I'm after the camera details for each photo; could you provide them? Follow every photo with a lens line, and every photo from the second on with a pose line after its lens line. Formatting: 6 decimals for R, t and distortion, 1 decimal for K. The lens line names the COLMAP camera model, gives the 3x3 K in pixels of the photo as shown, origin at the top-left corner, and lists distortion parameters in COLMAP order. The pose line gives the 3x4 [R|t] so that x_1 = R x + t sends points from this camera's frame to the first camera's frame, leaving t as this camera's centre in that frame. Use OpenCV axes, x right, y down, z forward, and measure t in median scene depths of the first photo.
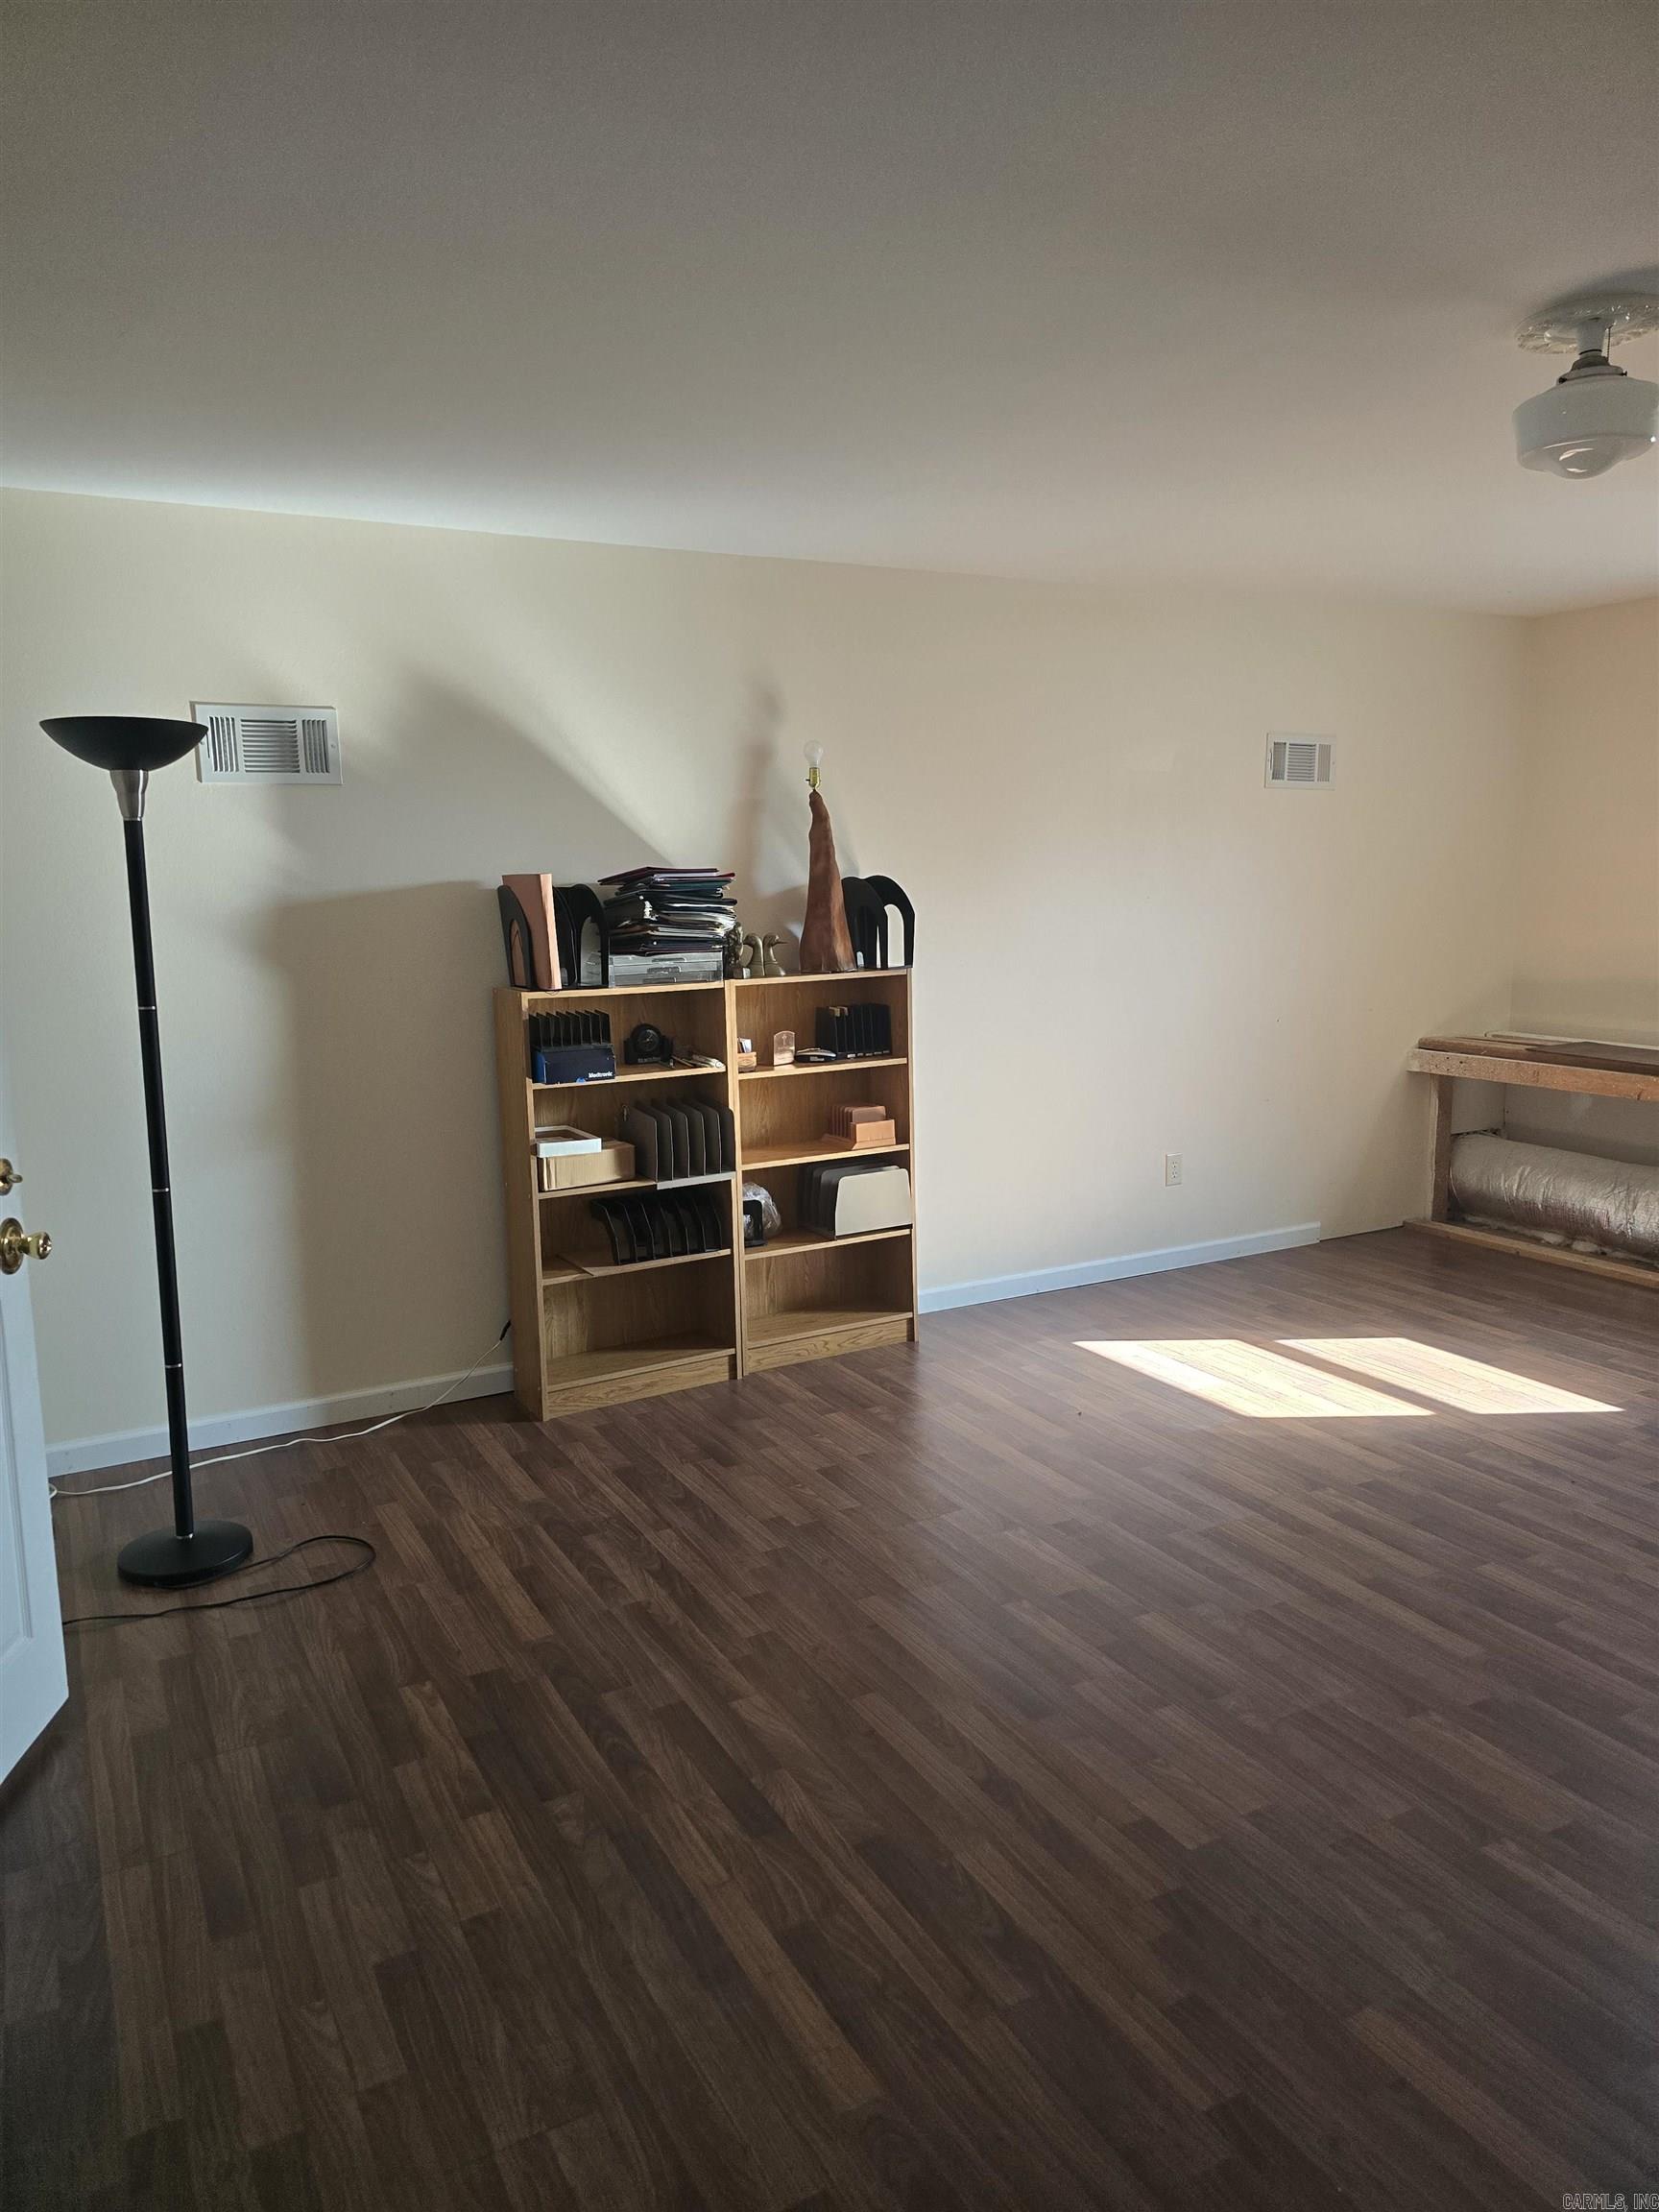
lens RADIAL K [[1480.7, 0, 799.6], [0, 1480.7, 1098.4], [0, 0, 1]] dist [0.062828, -0.058166]
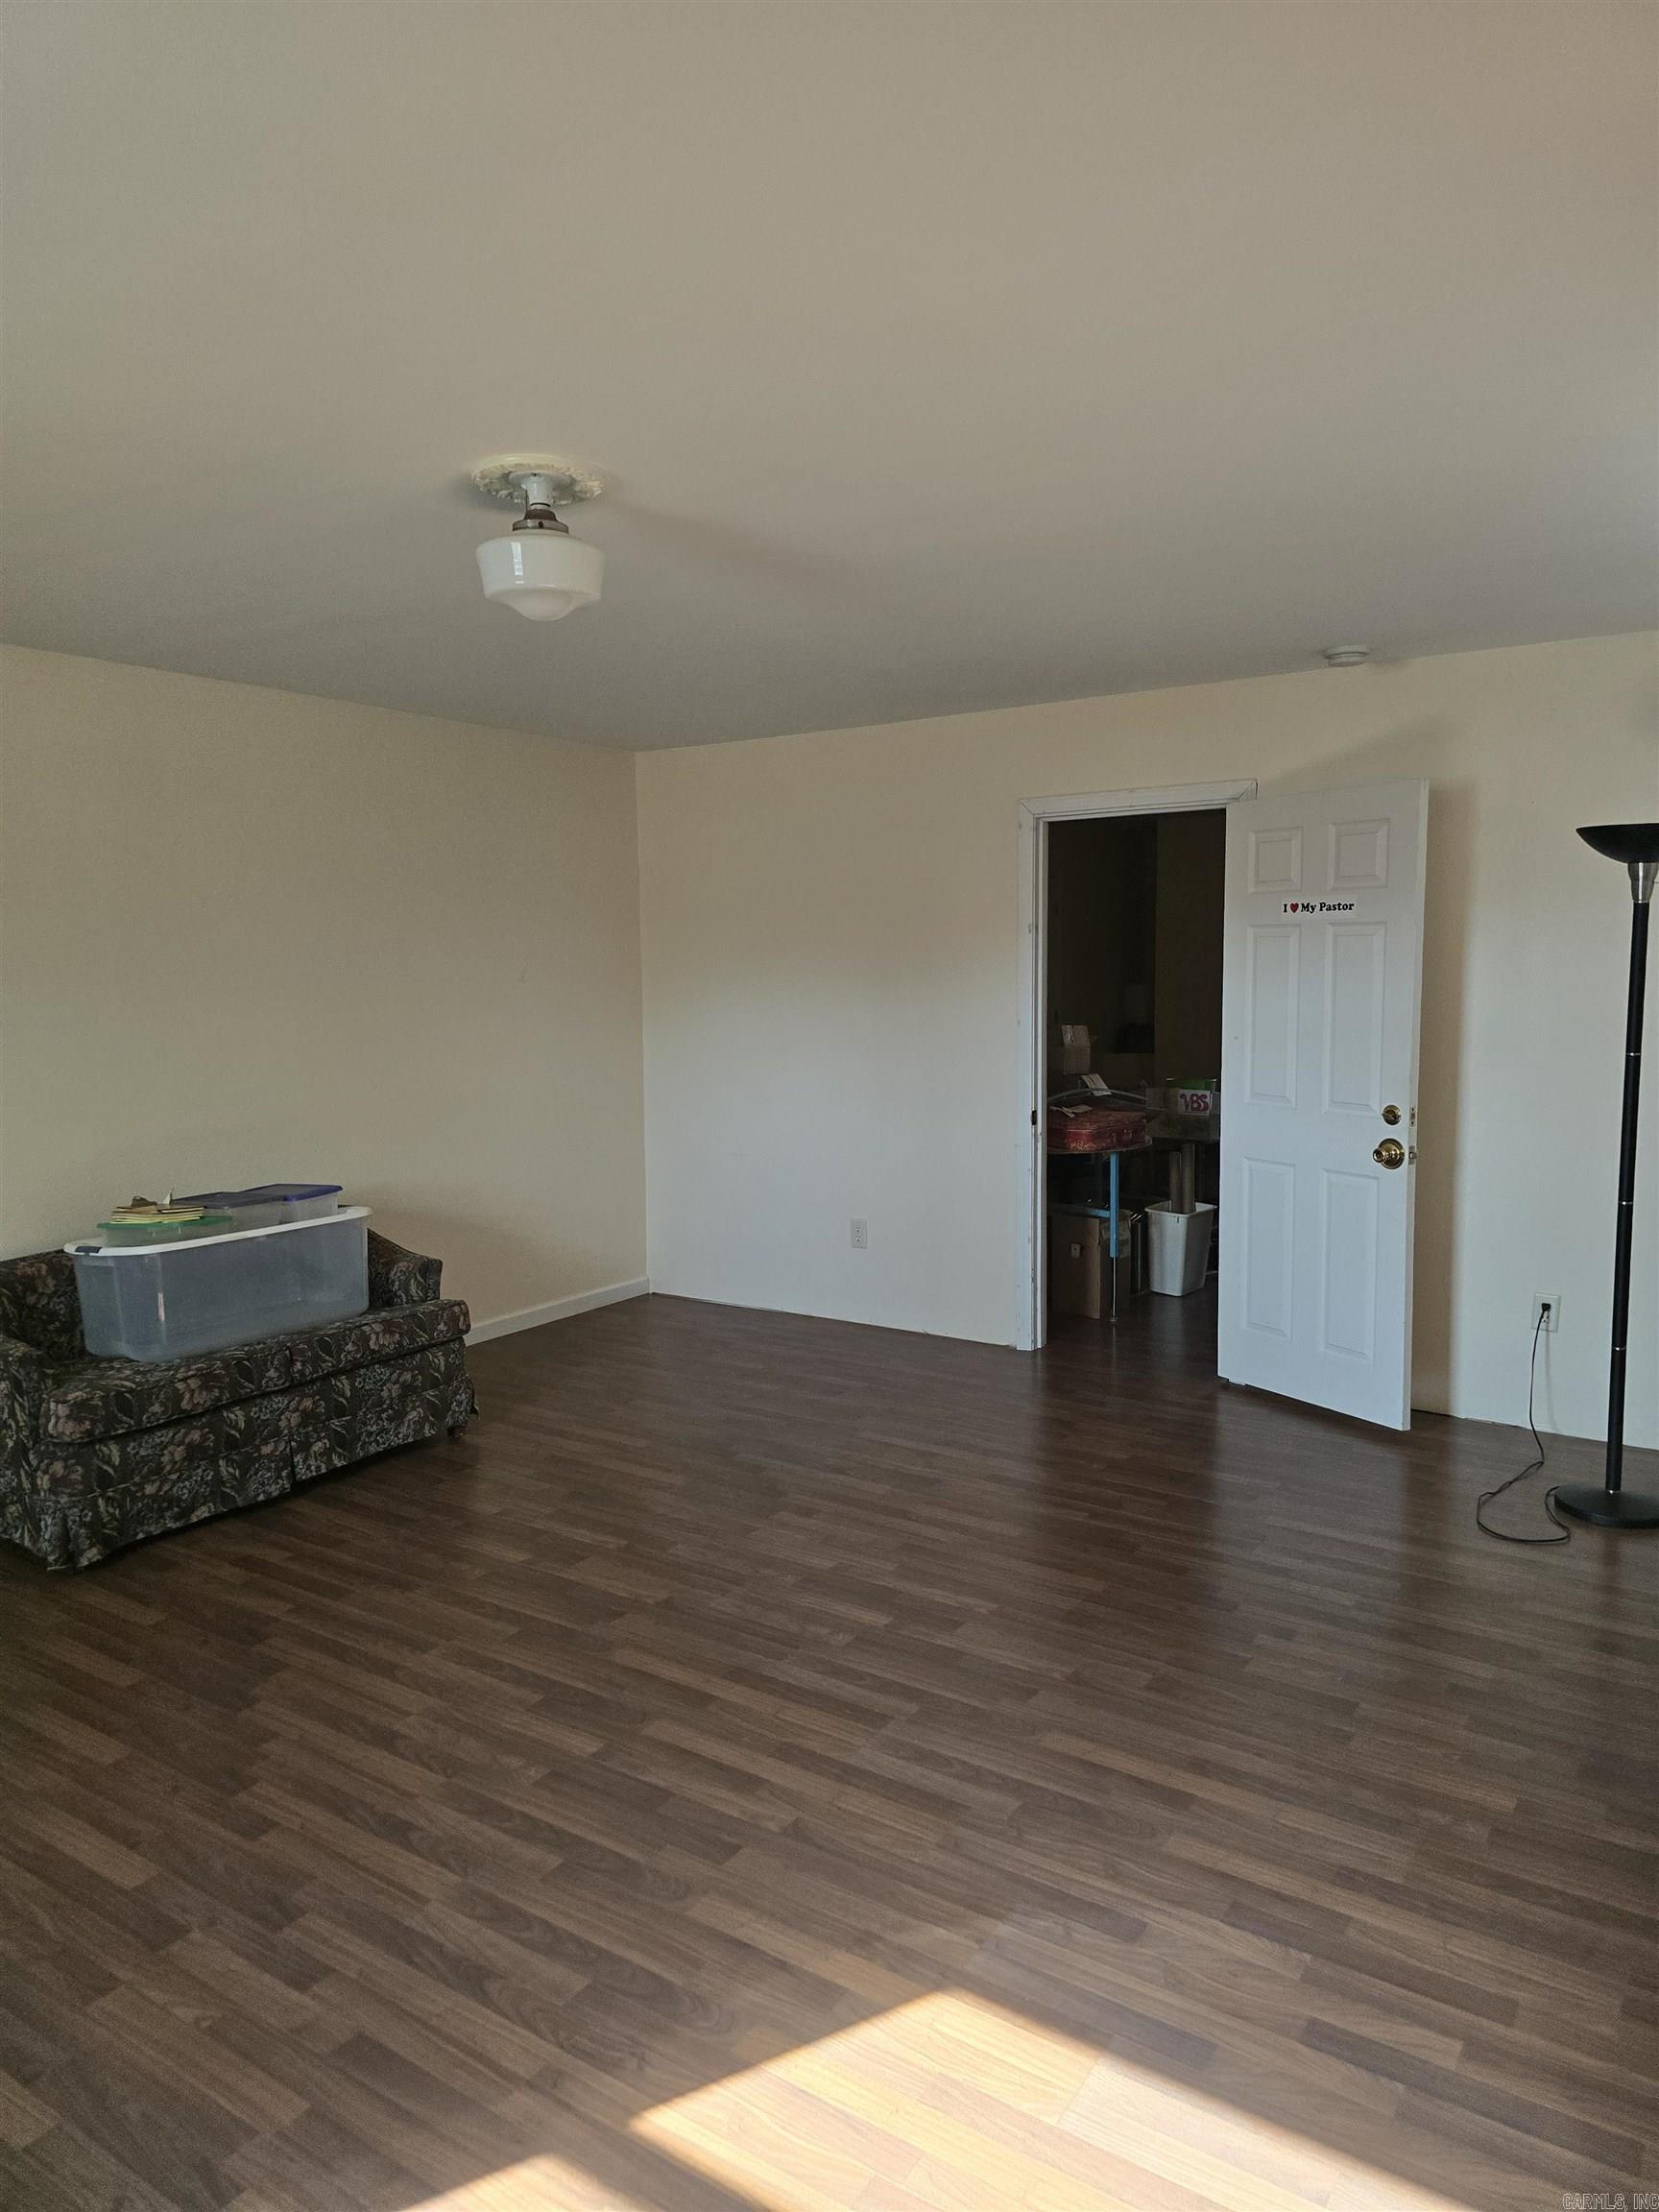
lens RADIAL K [[1480.7, 0, 799.6], [0, 1480.7, 1098.4], [0, 0, 1]] dist [0.062828, -0.058166]
pose [[-0.884950, 0.078560, -0.459012, 0.707396], [-0.042117, 0.968127, 0.246895, -0.282034], [0.463778, 0.237822, -0.853435, 1.677217]]
